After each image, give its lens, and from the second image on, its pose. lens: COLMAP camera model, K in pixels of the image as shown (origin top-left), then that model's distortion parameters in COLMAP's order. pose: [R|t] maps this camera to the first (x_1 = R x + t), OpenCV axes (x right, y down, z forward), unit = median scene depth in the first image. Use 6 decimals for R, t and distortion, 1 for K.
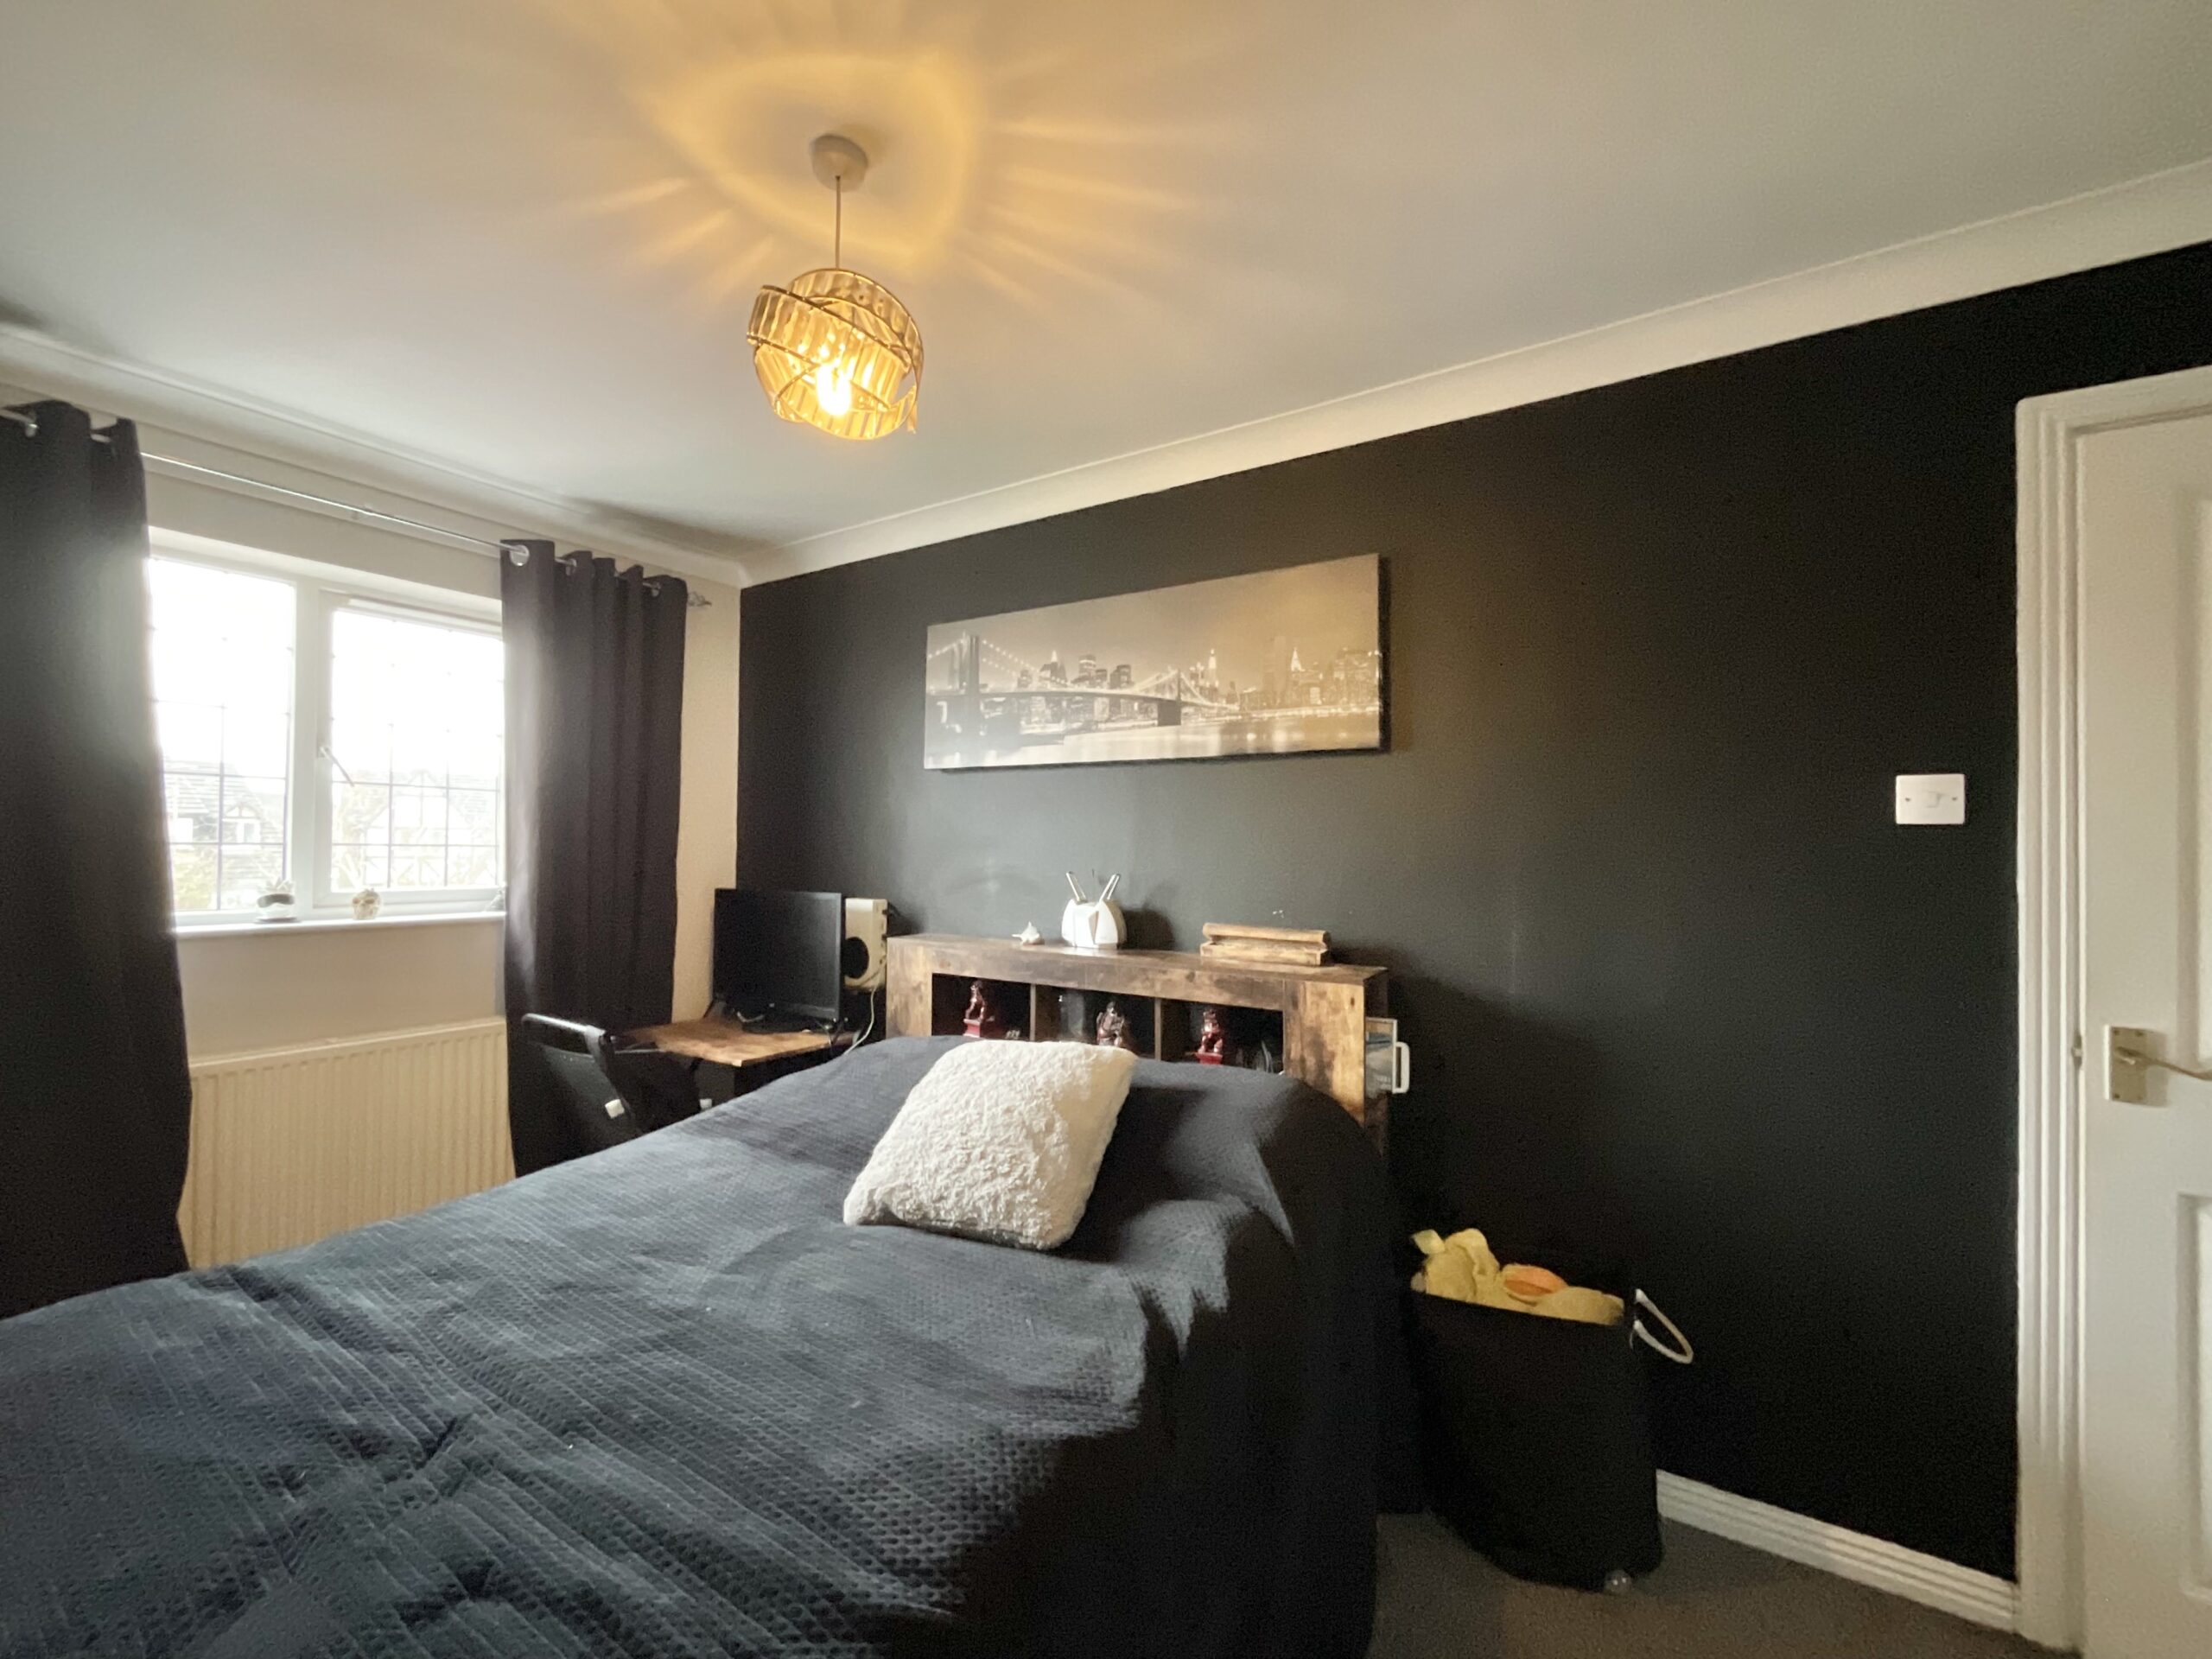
lens RADIAL K [[889.1, 0, 1102.6], [0, 889.1, 834.2], [0, 0, 1]] dist [-0.013341, -0.000866]
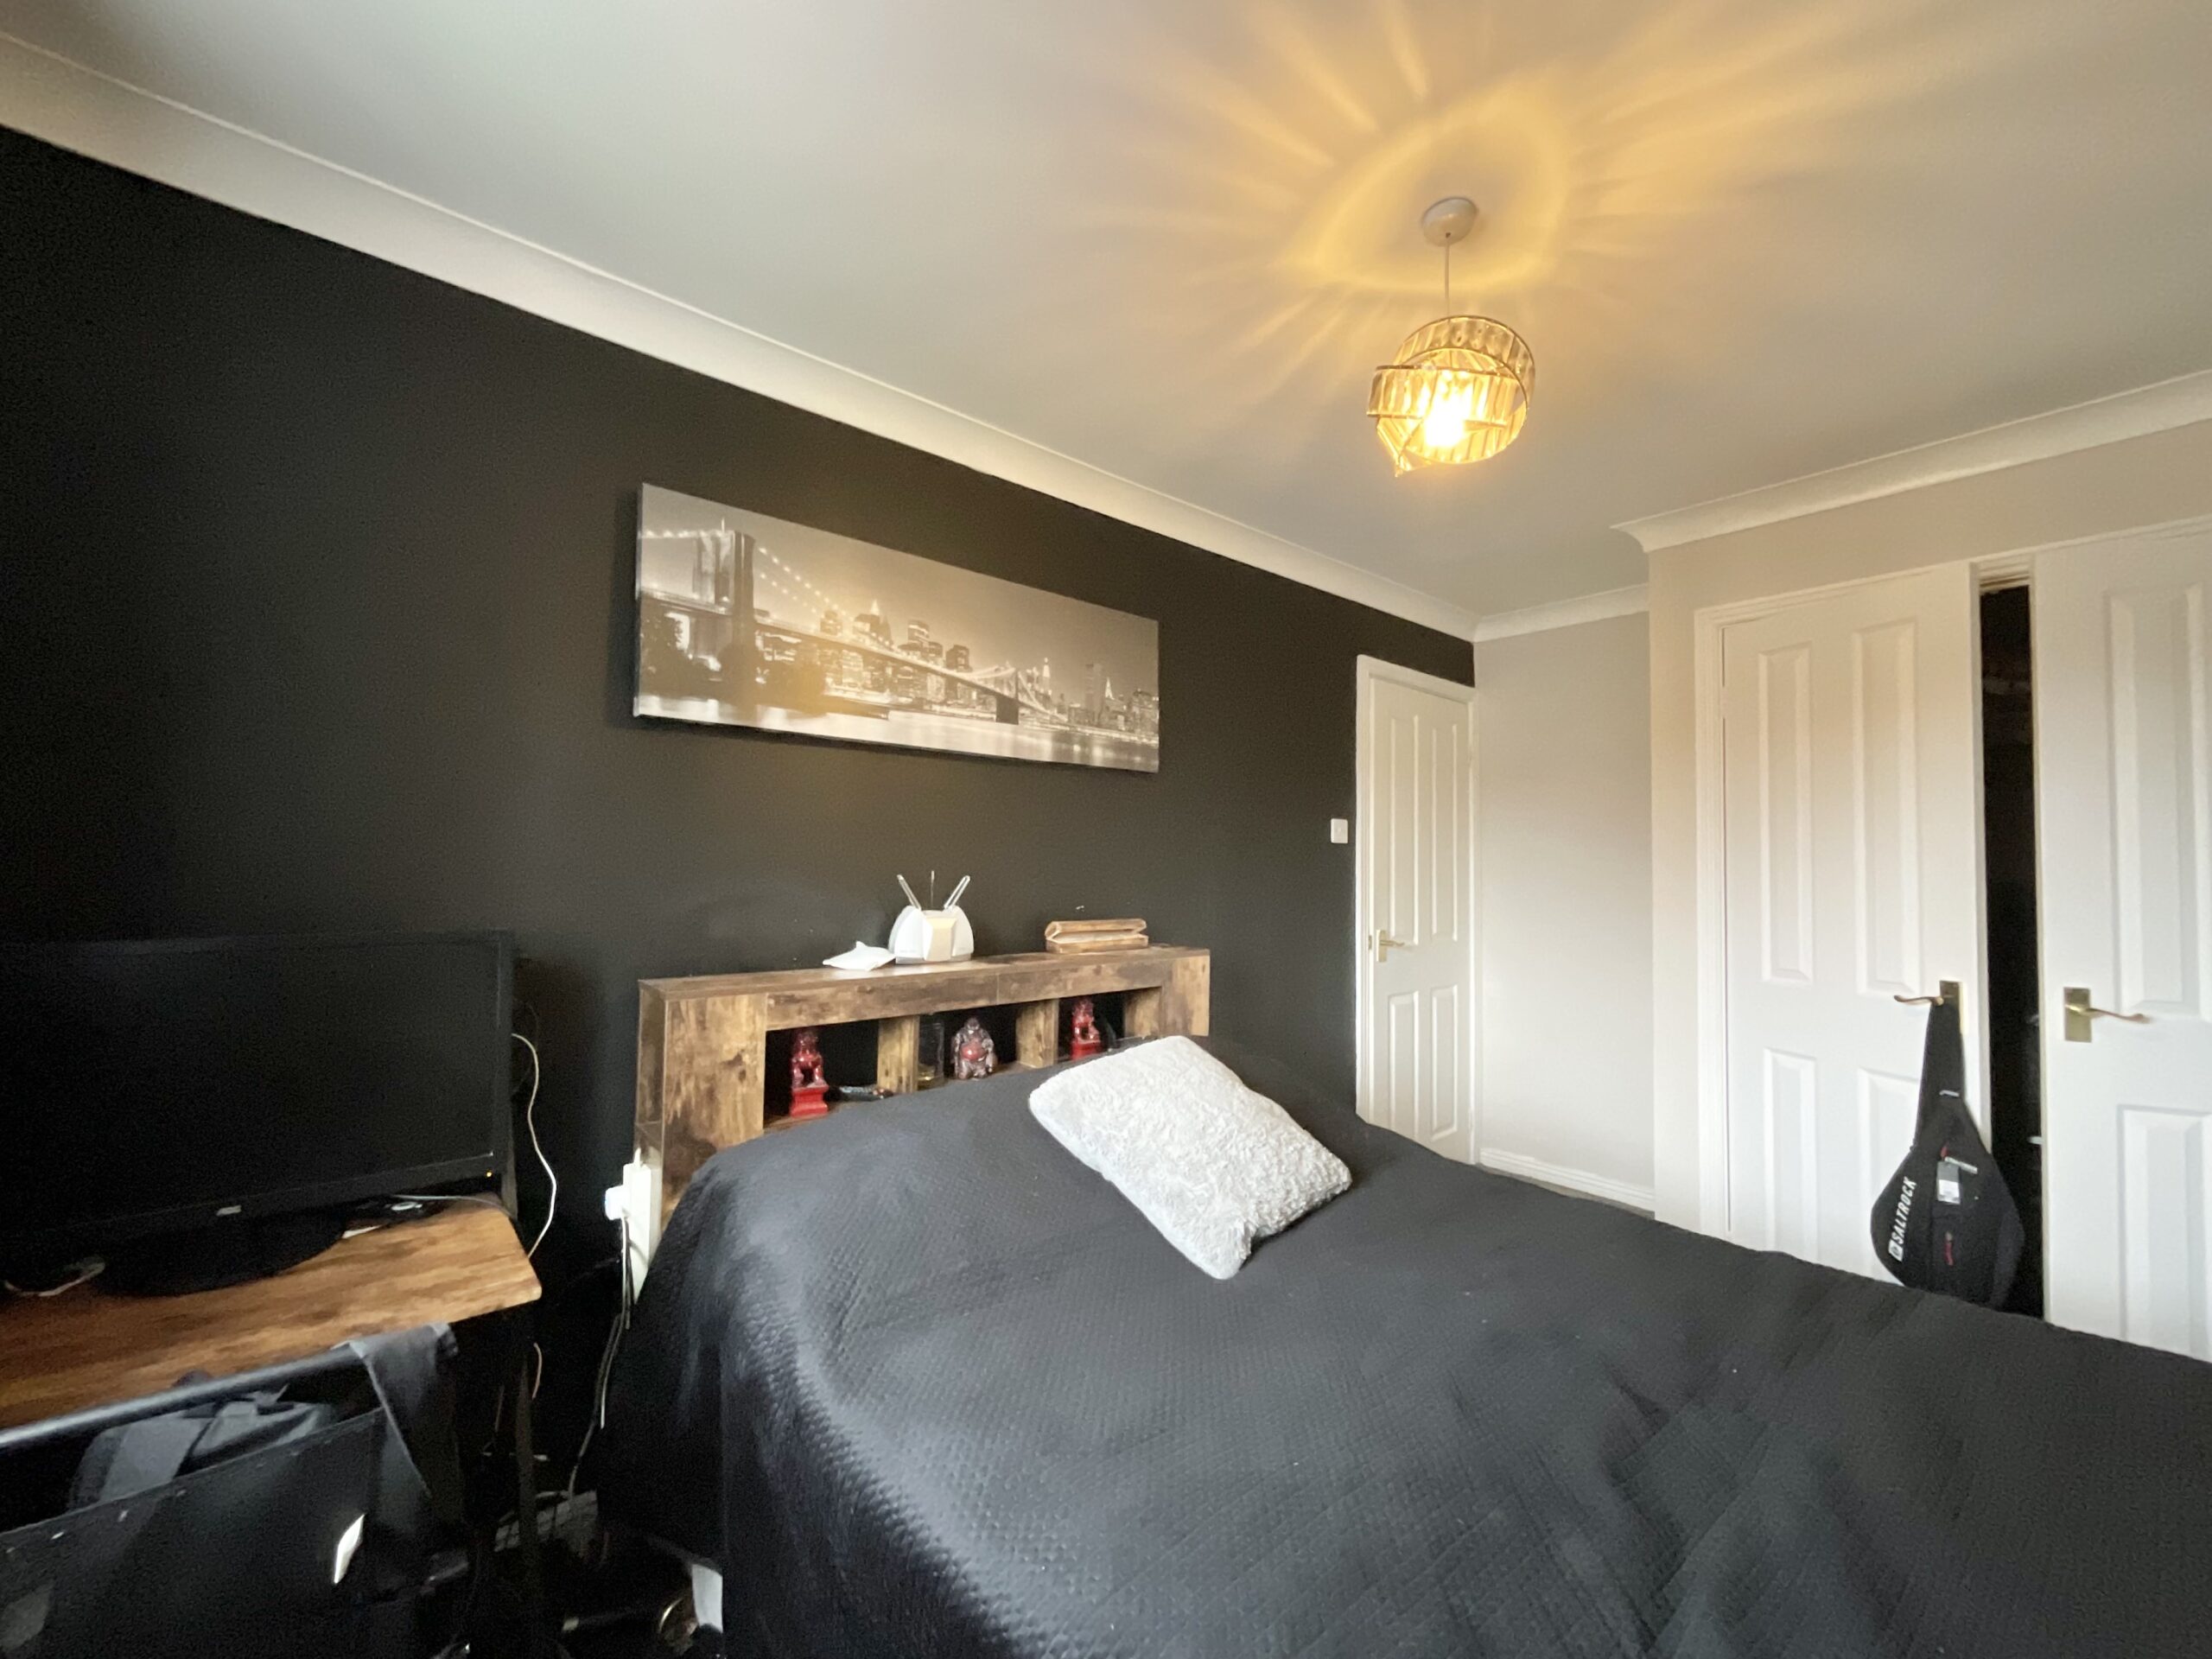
lens RADIAL K [[889.1, 0, 1105.4], [0, 889.1, 831.3], [0, 0, 1]] dist [-0.013341, -0.000866]
pose [[0.287709, 0.029435, 0.957265, -0.820051], [-0.027235, 0.999375, -0.022545, 0.015502], [-0.957330, -0.019585, 0.288331, 0.610608]]
